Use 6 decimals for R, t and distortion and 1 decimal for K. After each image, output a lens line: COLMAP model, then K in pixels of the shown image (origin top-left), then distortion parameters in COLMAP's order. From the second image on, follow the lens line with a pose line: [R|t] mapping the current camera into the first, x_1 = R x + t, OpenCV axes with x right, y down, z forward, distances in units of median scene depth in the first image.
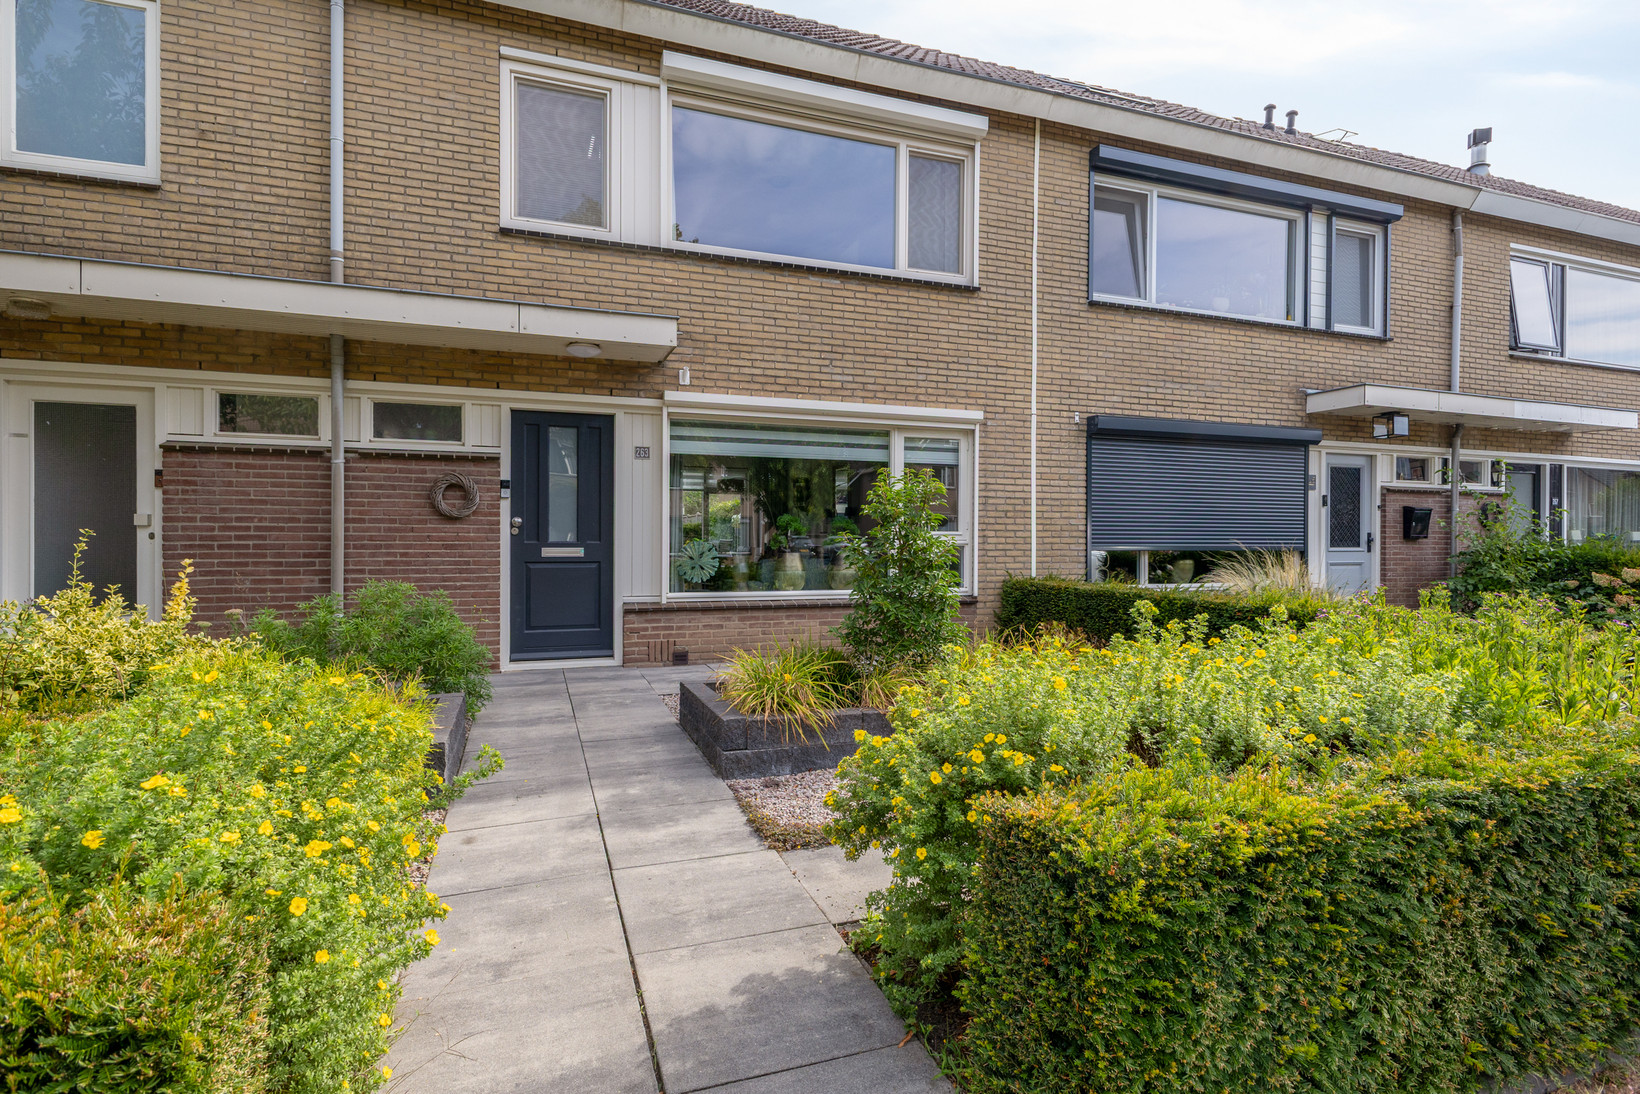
lens RADIAL K [[815.1, 0, 821.9], [0, 815.1, 545.7], [0, 0, 1]] dist [0.001677, -0.000881]
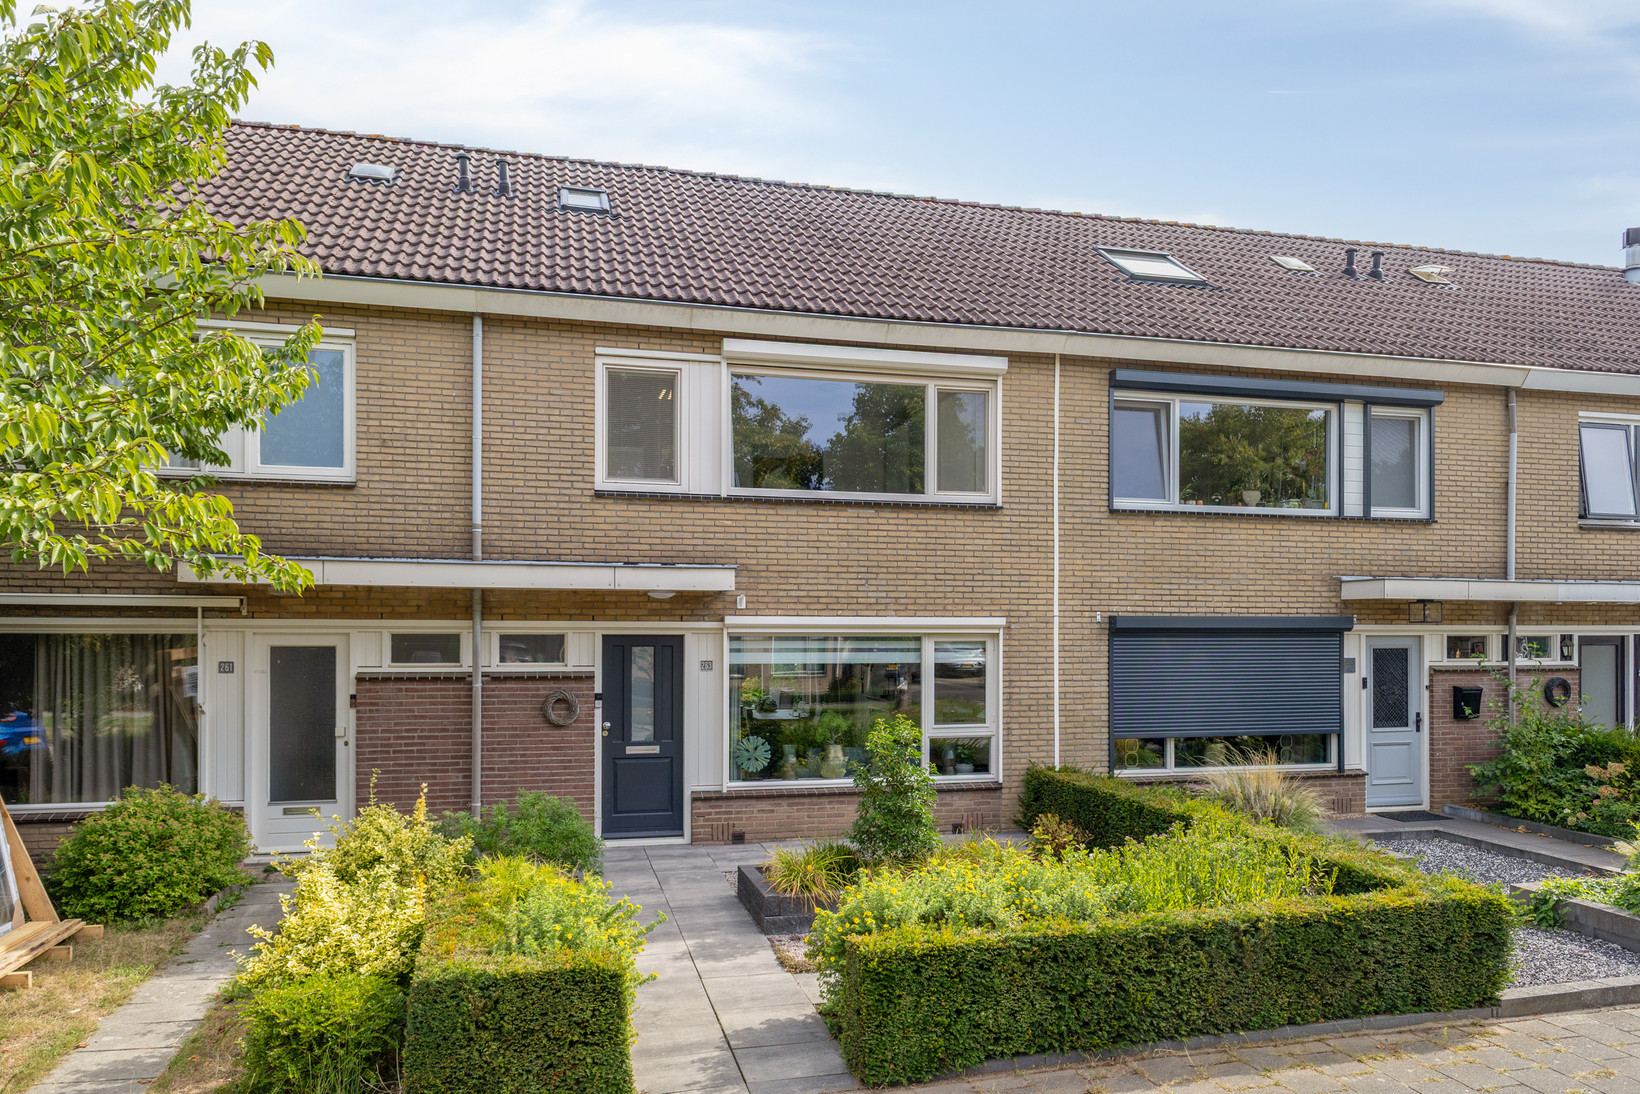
lens RADIAL K [[1085.6, 0, 811.3], [0, 1085.6, 632.7], [0, 0, 1]] dist [-0.018798, -0.000435]
pose [[0.994353, -0.003912, -0.106048, 0.098723], [0.002595, 0.999918, -0.012553, -0.137671], [0.106088, 0.012207, 0.994282, -0.551834]]
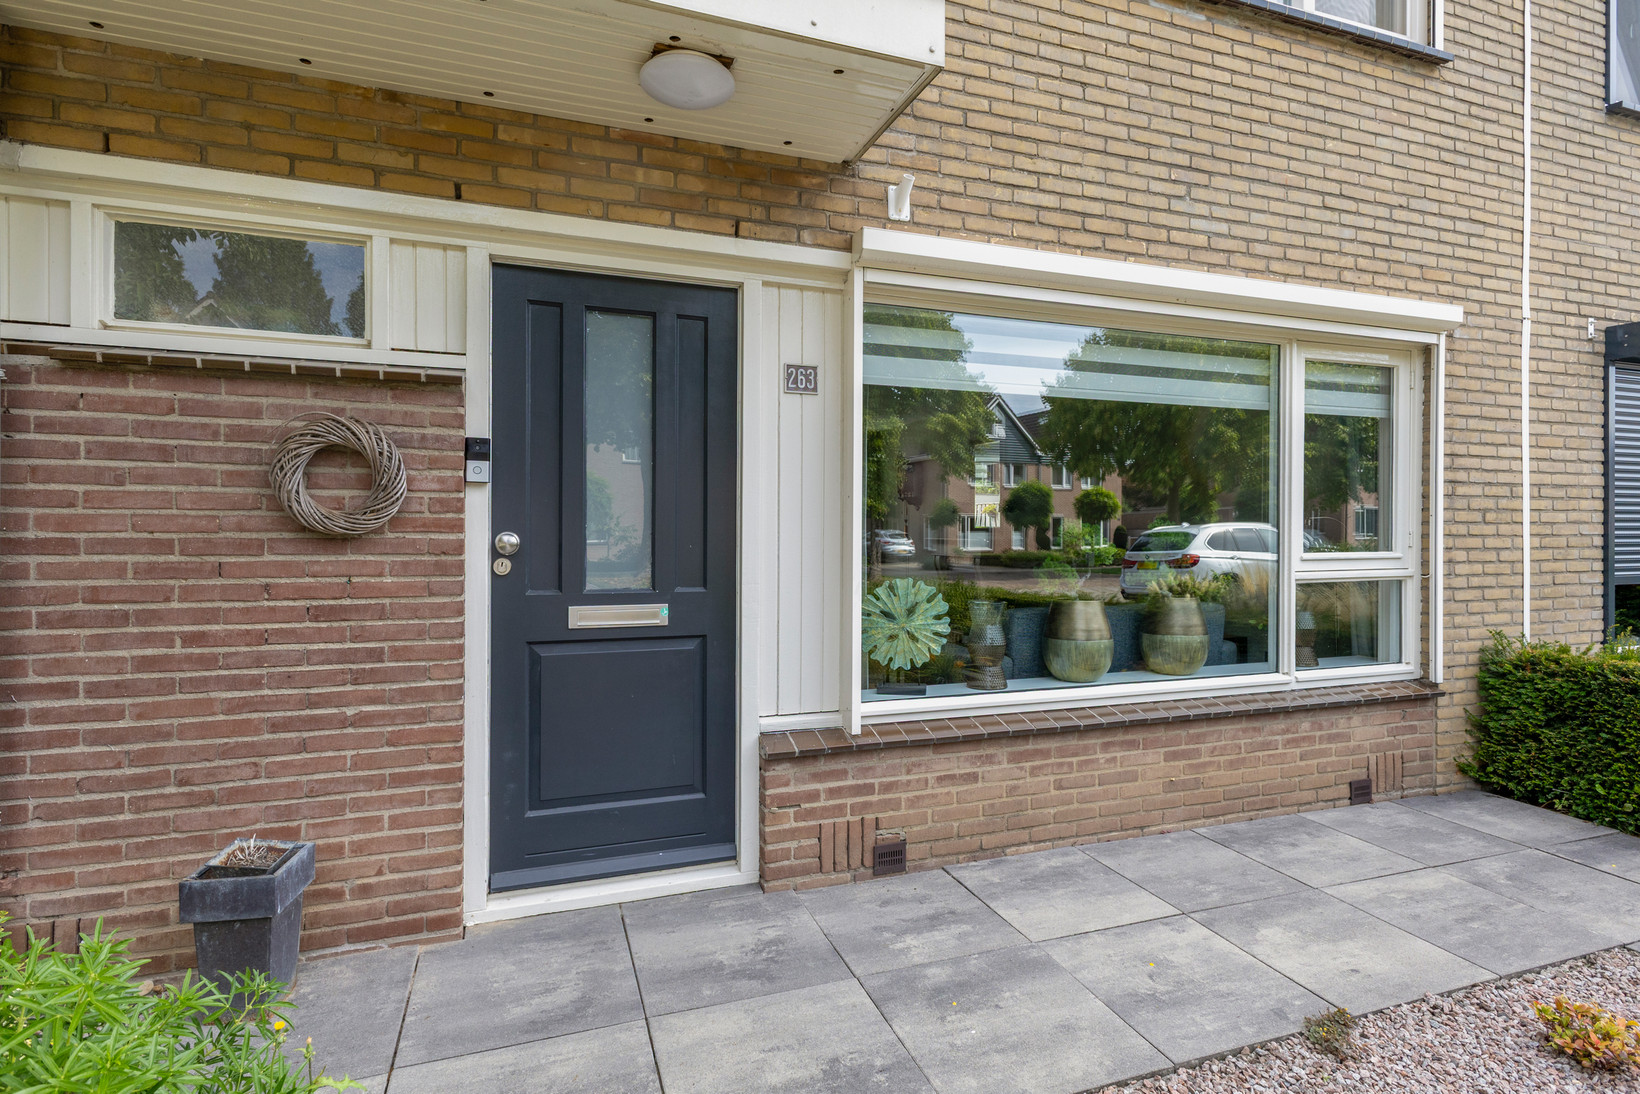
lens RADIAL K [[816.4, 0, 817.8], [0, 816.4, 526.8], [0, 0, 1]] dist [0.005036, 0.000532]
pose [[0.999991, -0.000396, -0.004316, -0.203294], [0.000361, 0.999968, -0.008042, -0.031602], [0.004319, 0.008041, 0.999958, 0.553905]]
